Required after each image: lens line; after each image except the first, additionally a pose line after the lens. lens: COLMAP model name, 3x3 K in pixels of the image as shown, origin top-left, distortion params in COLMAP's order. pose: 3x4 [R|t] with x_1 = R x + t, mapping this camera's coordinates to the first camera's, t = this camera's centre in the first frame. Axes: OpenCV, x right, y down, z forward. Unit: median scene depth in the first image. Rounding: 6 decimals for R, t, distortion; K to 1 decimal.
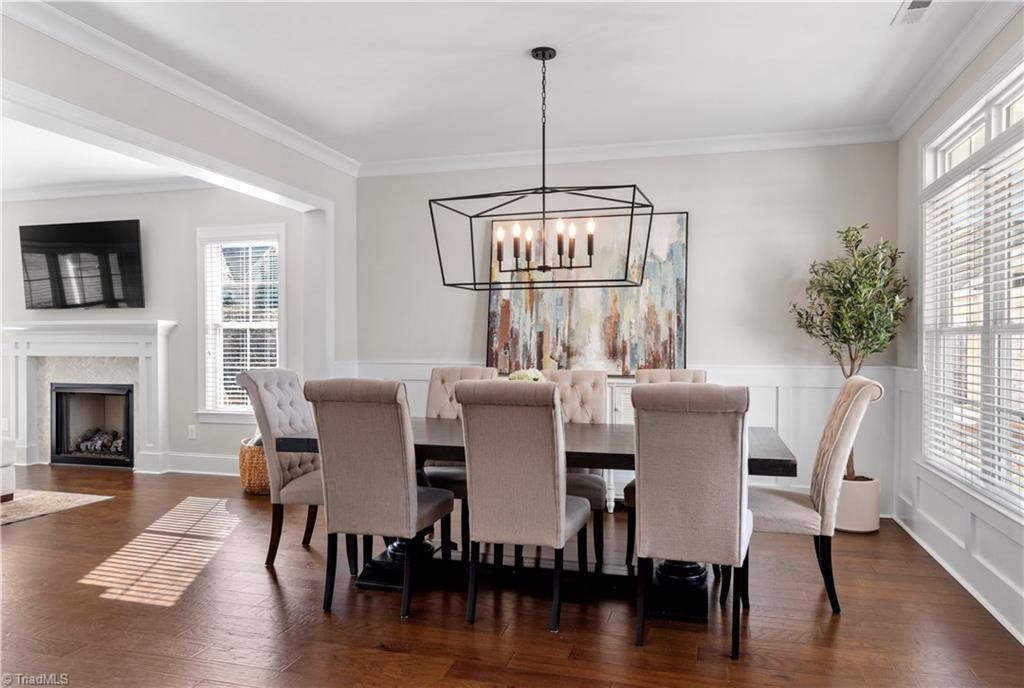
lens RADIAL K [[671.0, 0, 512.0], [0, 671.0, 344.0], [0, 0, 1]] dist [0.009063, 0.002957]
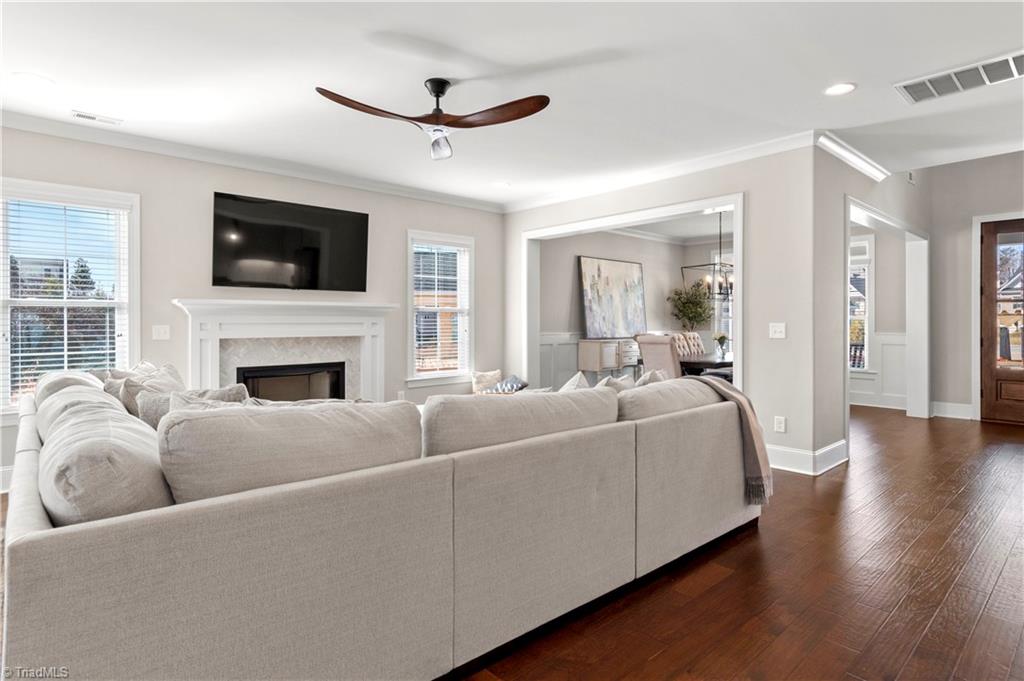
lens RADIAL K [[545.8, 0, 523.2], [0, 545.8, 322.6], [0, 0, 1]] dist [-0.004167, 0.000491]
pose [[0.524440, -0.003119, 0.851442, -1.408780], [0.005872, 0.999983, 0.000047, -0.001429], [-0.851427, 0.004975, 0.524449, 0.356249]]
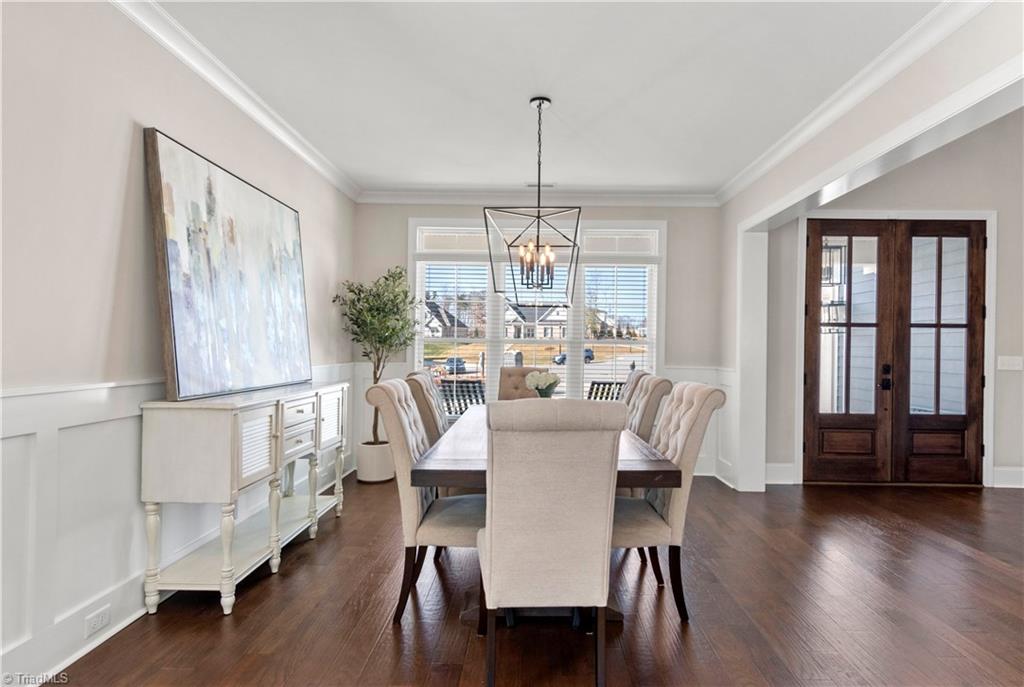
lens RADIAL K [[561.7, 0, 533.2], [0, 561.7, 342.8], [0, 0, 1]] dist [-0.005051, -0.001907]
pose [[-0.265795, 0.003622, 0.964023, -0.575643], [-0.006446, 0.999964, -0.005535, -0.003218], [-0.964008, -0.007685, -0.265762, 0.832072]]
